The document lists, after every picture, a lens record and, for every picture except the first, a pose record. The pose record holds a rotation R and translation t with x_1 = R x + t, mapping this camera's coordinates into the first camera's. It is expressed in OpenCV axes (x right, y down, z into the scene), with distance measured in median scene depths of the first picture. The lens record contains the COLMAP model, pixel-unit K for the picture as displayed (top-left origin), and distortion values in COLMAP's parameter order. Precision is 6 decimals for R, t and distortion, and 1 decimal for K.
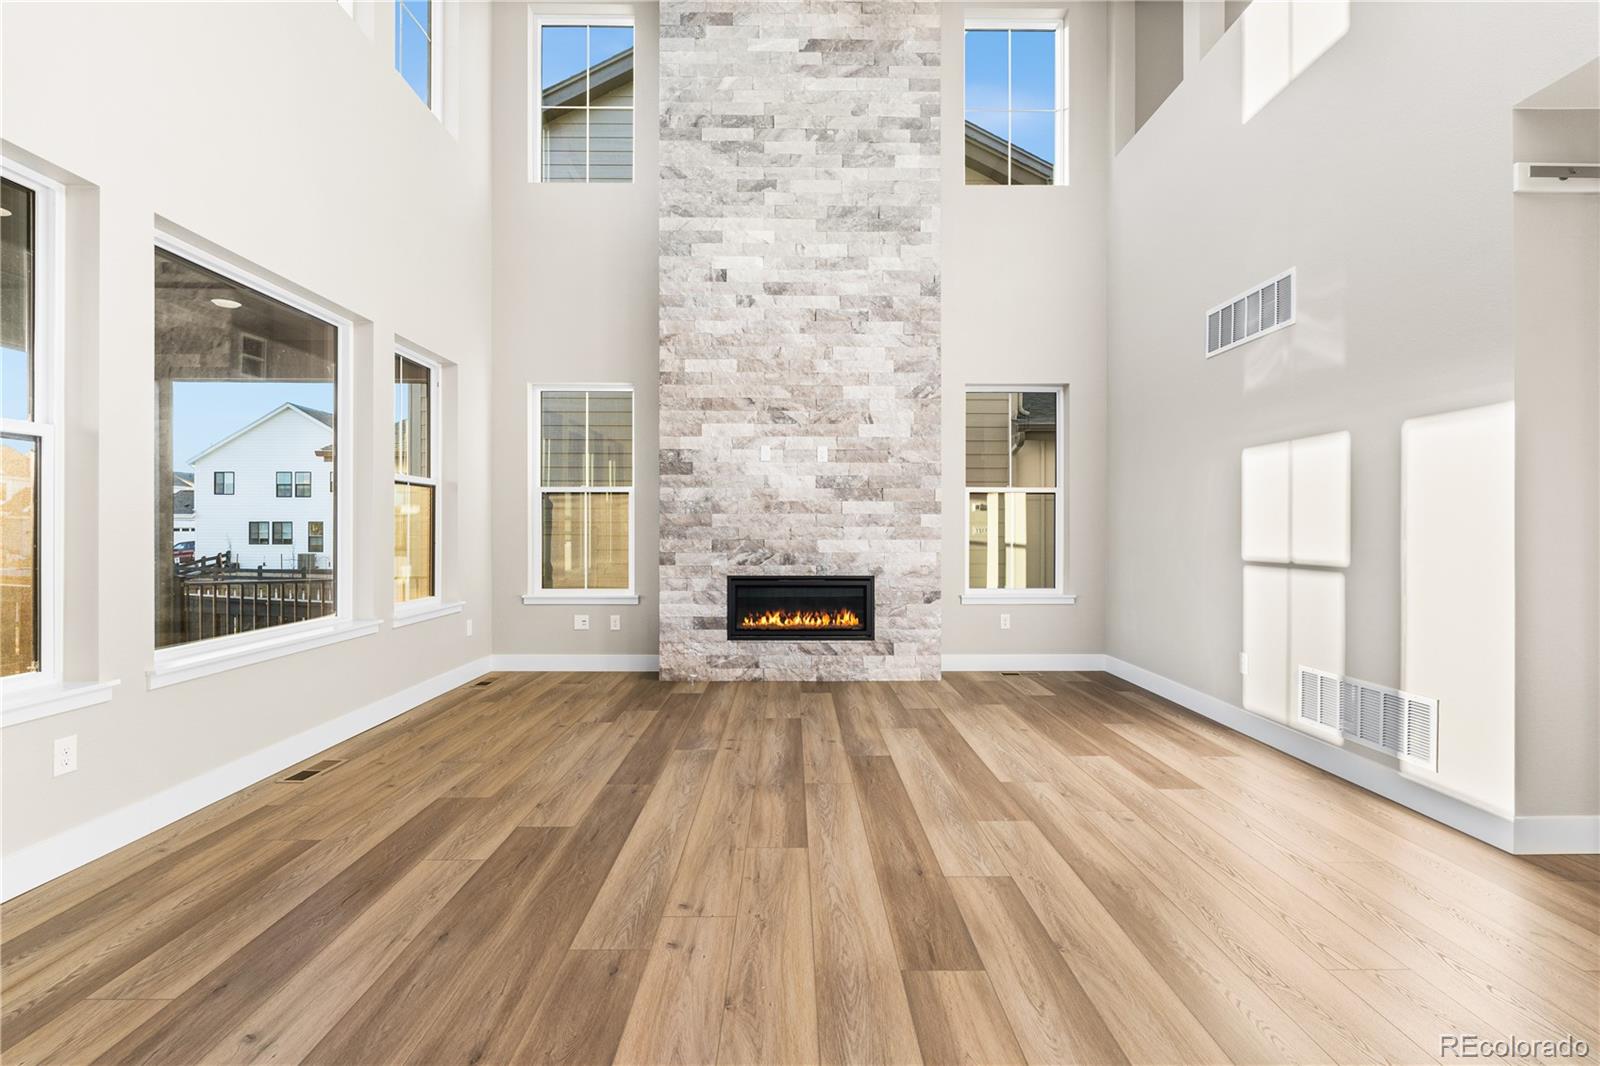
lens RADIAL K [[725.5, 0, 794.8], [0, 725.5, 528.6], [0, 0, 1]] dist [-0.002822, 0.000720]
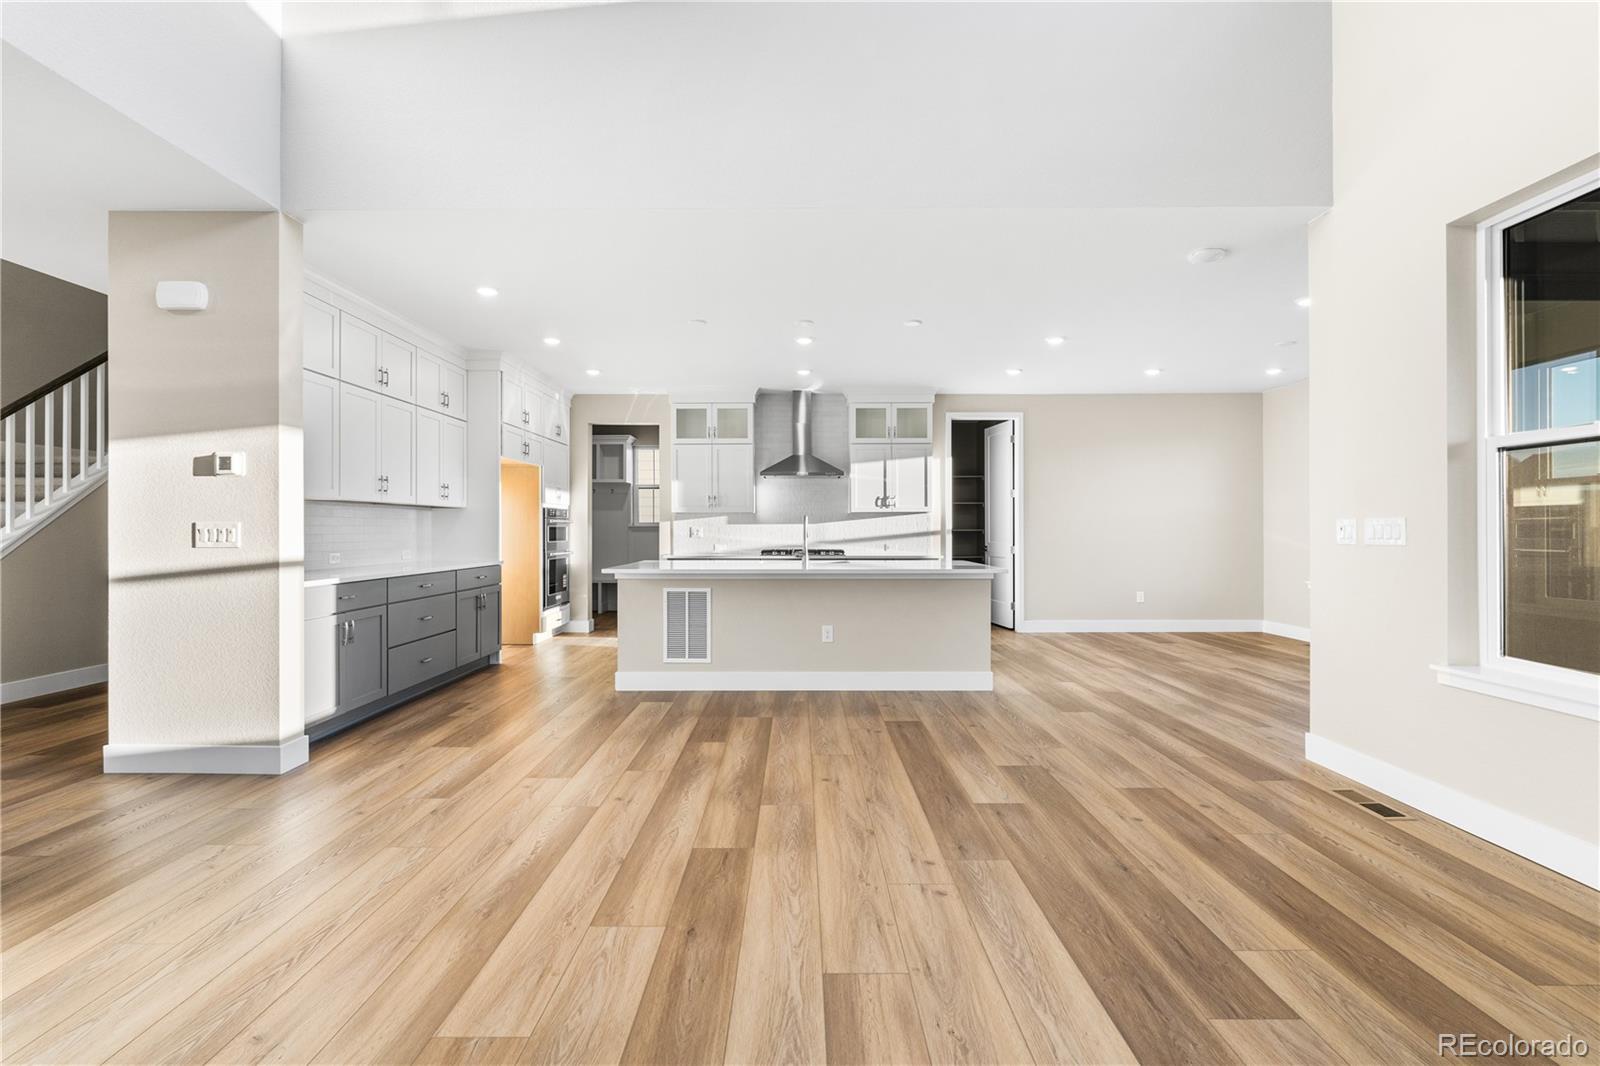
lens RADIAL K [[711.4, 0, 797.7], [0, 711.4, 529.4], [0, 0, 1]] dist [-0.003777, -0.000062]
pose [[-0.999964, -0.001208, 0.008423, 0.017977], [-0.001228, 0.999996, -0.002367, 0.001424], [-0.008420, -0.002377, -0.999962, 0.815848]]
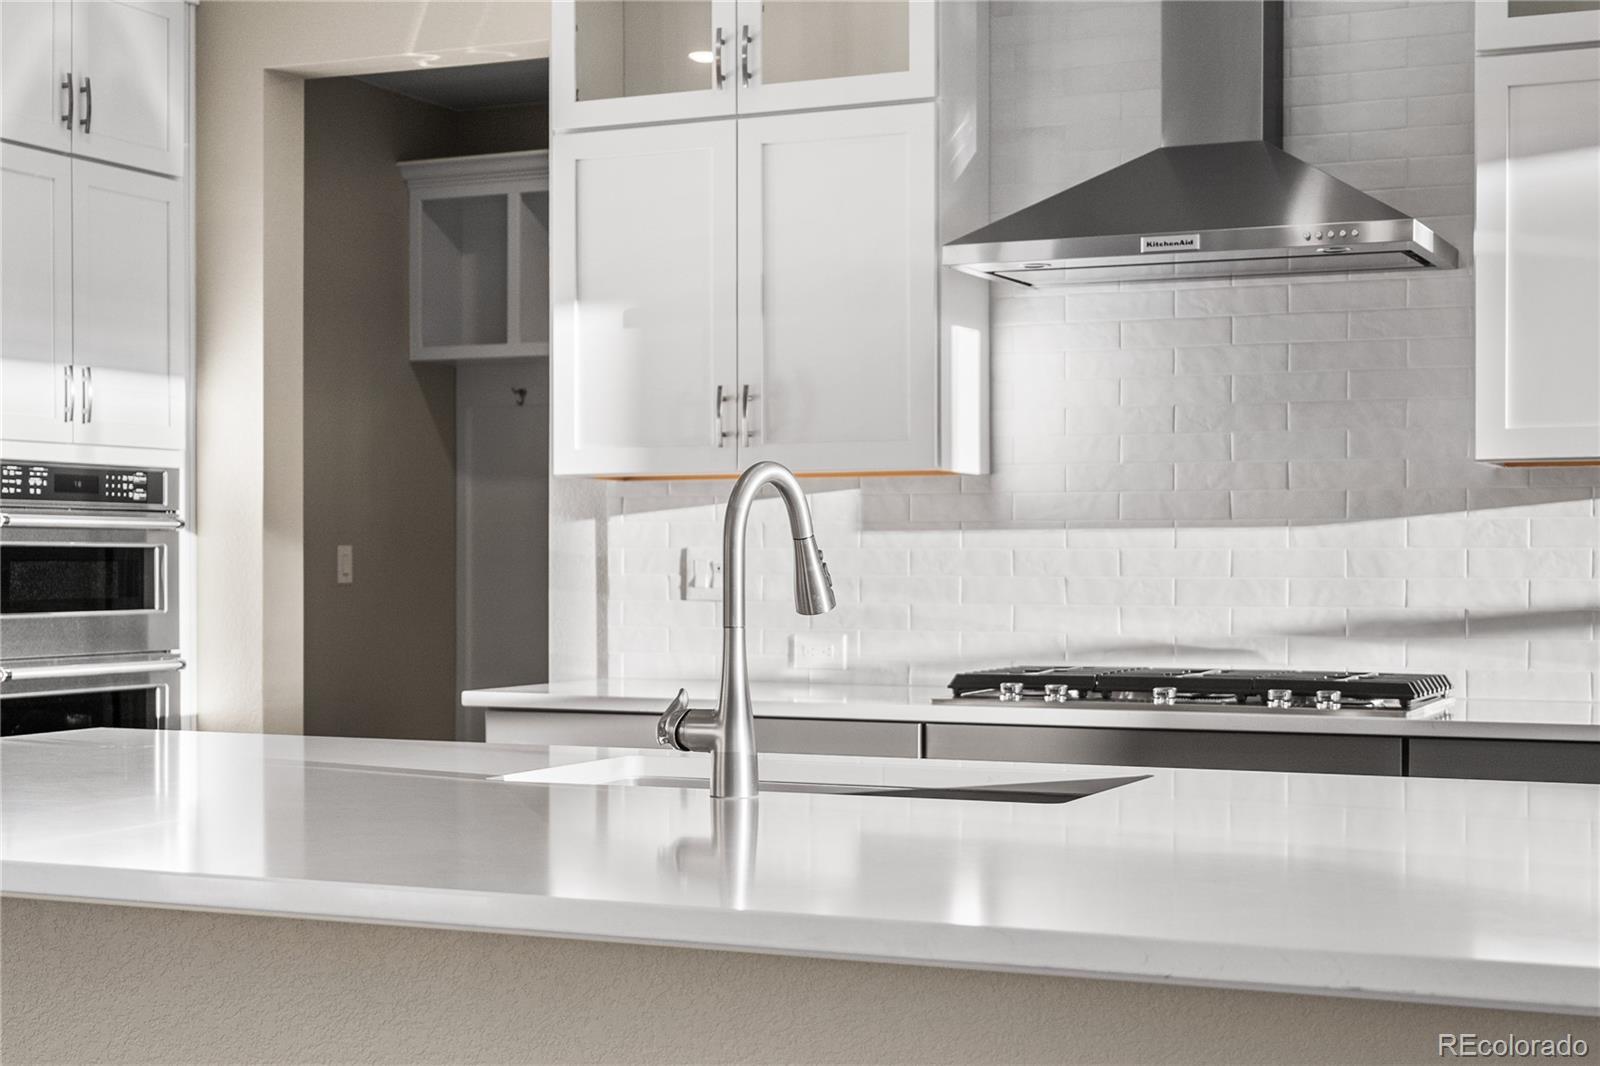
lens RADIAL K [[2358.8, 0, 798.1], [0, 2358.8, 572.3], [0, 0, 1]] dist [0.008462, -0.014881]
pose [[-0.910423, -0.004687, 0.413652, -0.193383], [-0.004188, 0.999989, 0.002115, 0.001428], [-0.413657, 0.000194, -0.910433, 0.227097]]
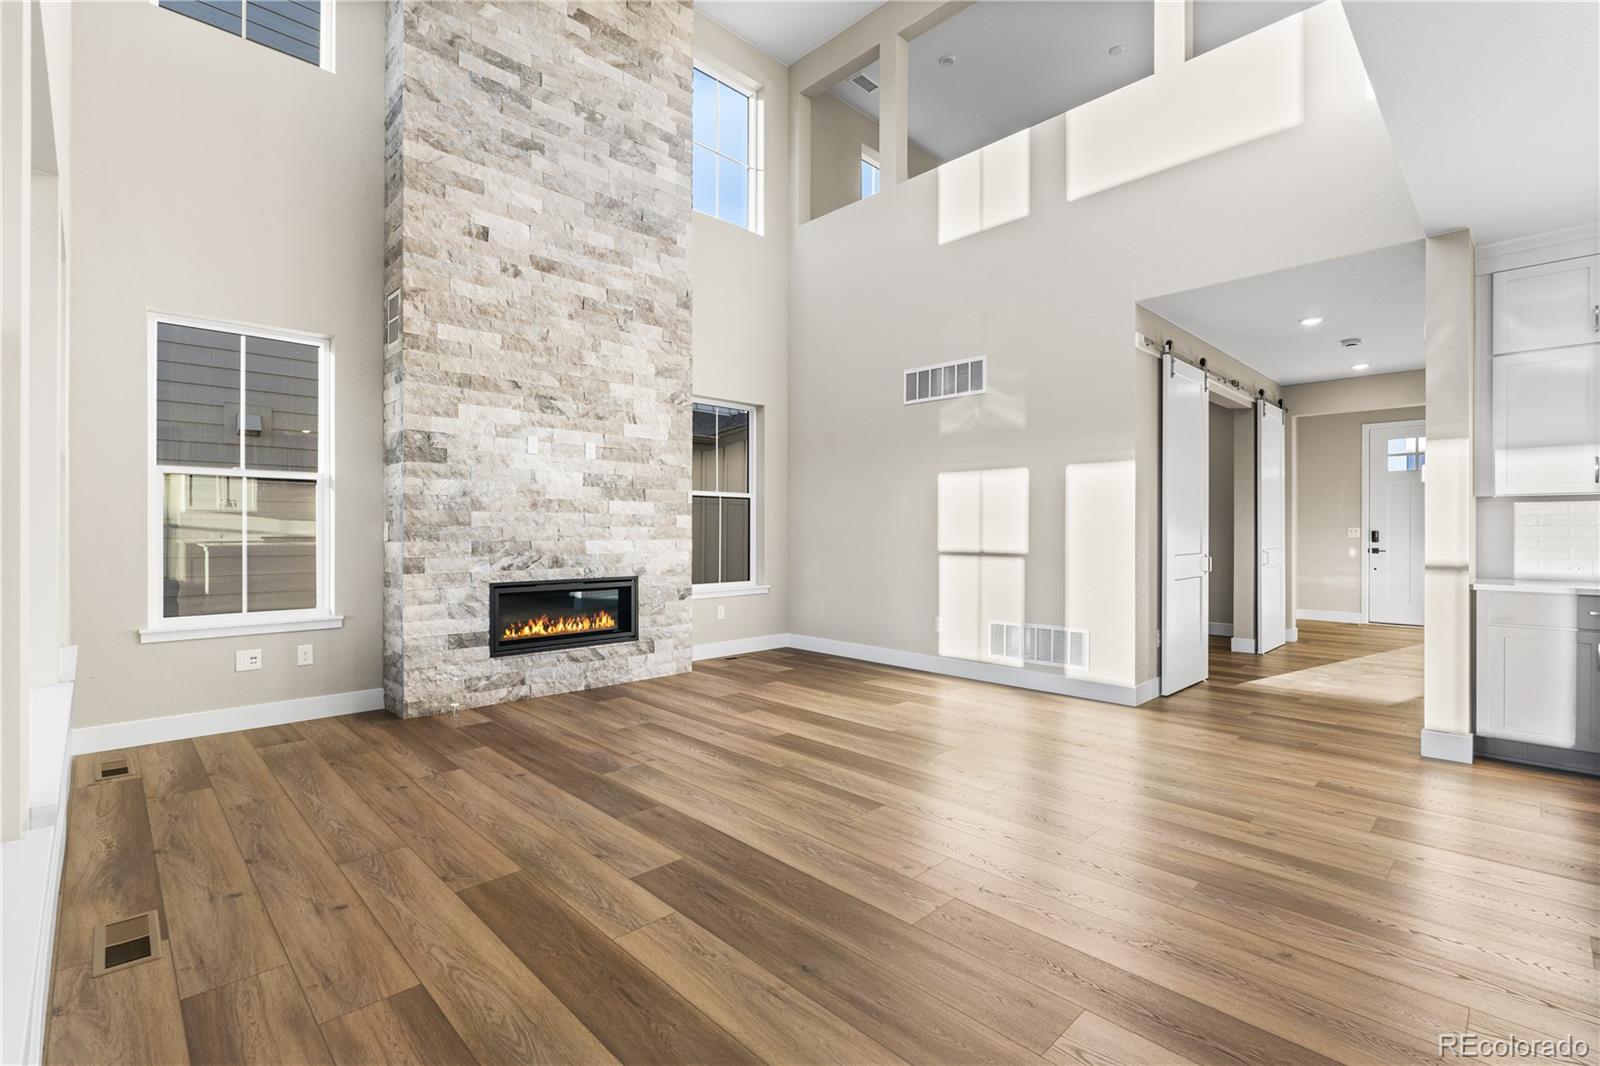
lens RADIAL K [[722.1, 0, 795.3], [0, 722.1, 530.6], [0, 0, 1]] dist [-0.003650, 0.000039]
pose [[0.722385, -0.000423, 0.691491, -0.423671], [-0.001914, 0.999995, 0.002611, -0.000700], [-0.691488, -0.003210, 0.722381, 0.128343]]
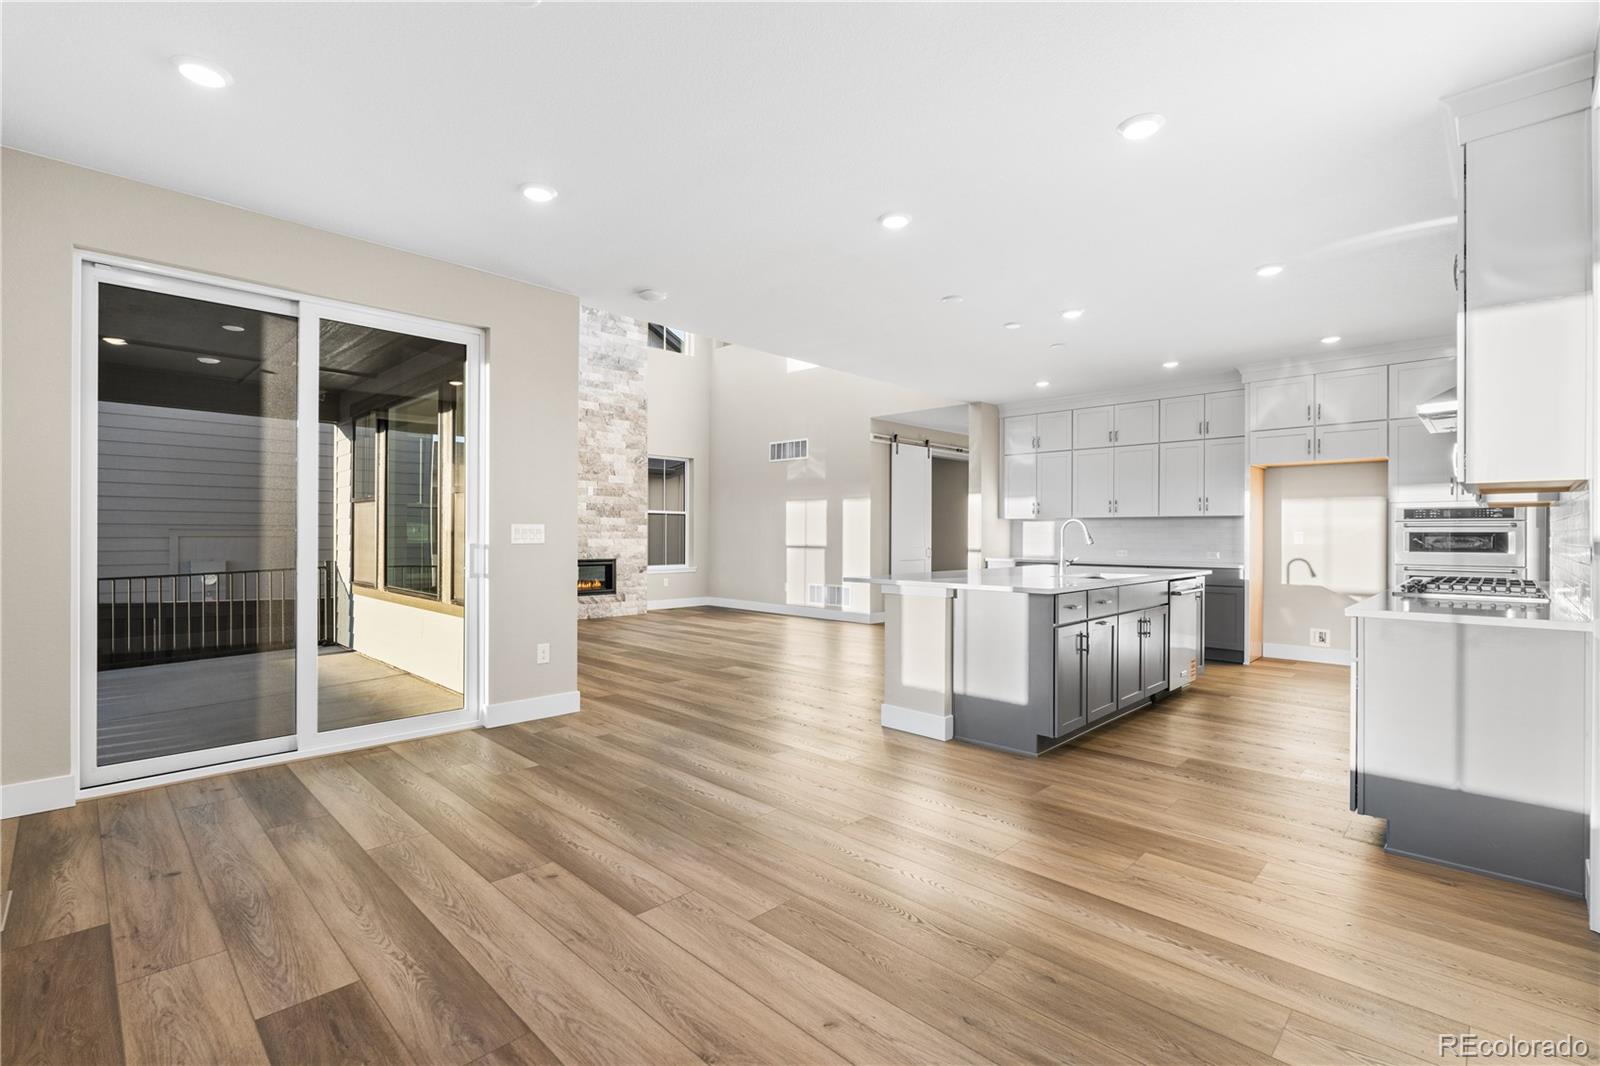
lens RADIAL K [[722.1, 0, 795.3], [0, 722.1, 530.6], [0, 0, 1]] dist [-0.003650, 0.000039]
pose [[0.707611, 0.003928, 0.706592, -0.856045], [-0.003422, 0.999992, -0.002131, -0.003368], [-0.706594, -0.000910, 0.707618, -0.605745]]
